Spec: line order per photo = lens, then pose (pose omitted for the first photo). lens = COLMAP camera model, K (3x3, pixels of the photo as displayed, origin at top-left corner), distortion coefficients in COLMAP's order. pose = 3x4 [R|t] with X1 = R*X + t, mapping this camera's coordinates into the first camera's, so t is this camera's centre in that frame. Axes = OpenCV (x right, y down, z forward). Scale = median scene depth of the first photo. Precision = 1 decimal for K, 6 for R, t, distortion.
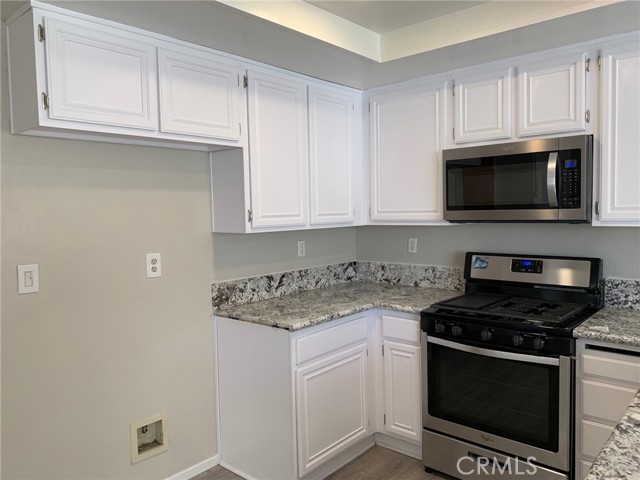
lens RADIAL K [[488.1, 0, 315.8], [0, 488.1, 236.4], [0, 0, 1]] dist [0.040190, -0.048068]
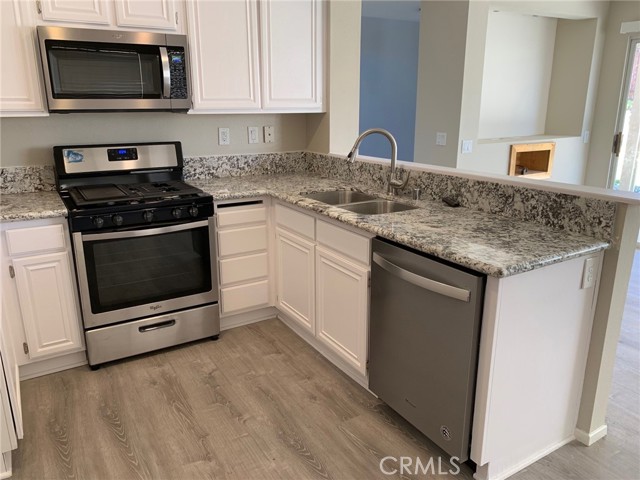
lens RADIAL K [[488.1, 0, 318.4], [0, 488.1, 237.8], [0, 0, 1]] dist [0.040190, -0.048068]
pose [[0.299738, -0.235418, 0.924519, -0.504584], [0.050634, 0.971635, 0.231000, 0.011570], [-0.952677, -0.022427, 0.303157, 0.276956]]
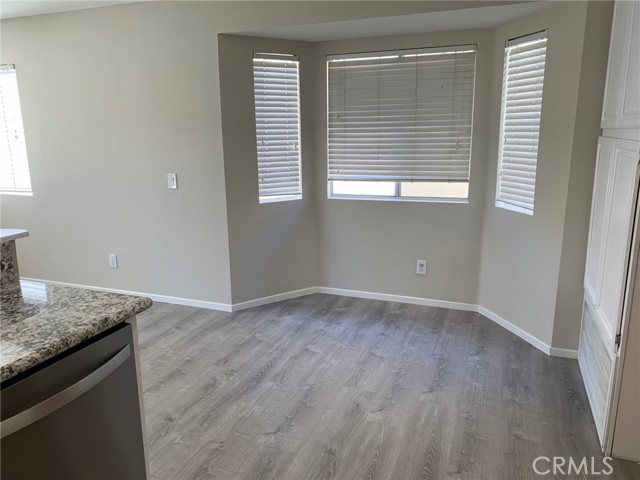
lens RADIAL K [[488.1, 0, 321.9], [0, 488.1, 239.3], [0, 0, 1]] dist [0.040190, -0.048068]
pose [[-0.938696, 0.103427, -0.328867, 0.934237], [0.004774, 0.957745, 0.287578, -0.158287], [0.344714, 0.268378, -0.899525, 1.721249]]
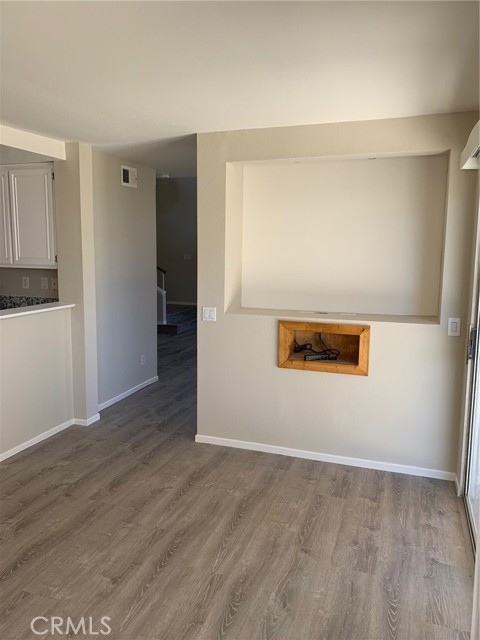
lens RADIAL K [[488.1, 0, 241.5], [0, 488.1, 318.6], [0, 0, 1]] dist [0.040190, -0.048068]
pose [[0.926722, -0.029860, 0.374559, 0.734862], [-0.006297, 0.995463, 0.094939, -0.007513], [-0.375694, -0.090341, 0.922330, -1.054630]]
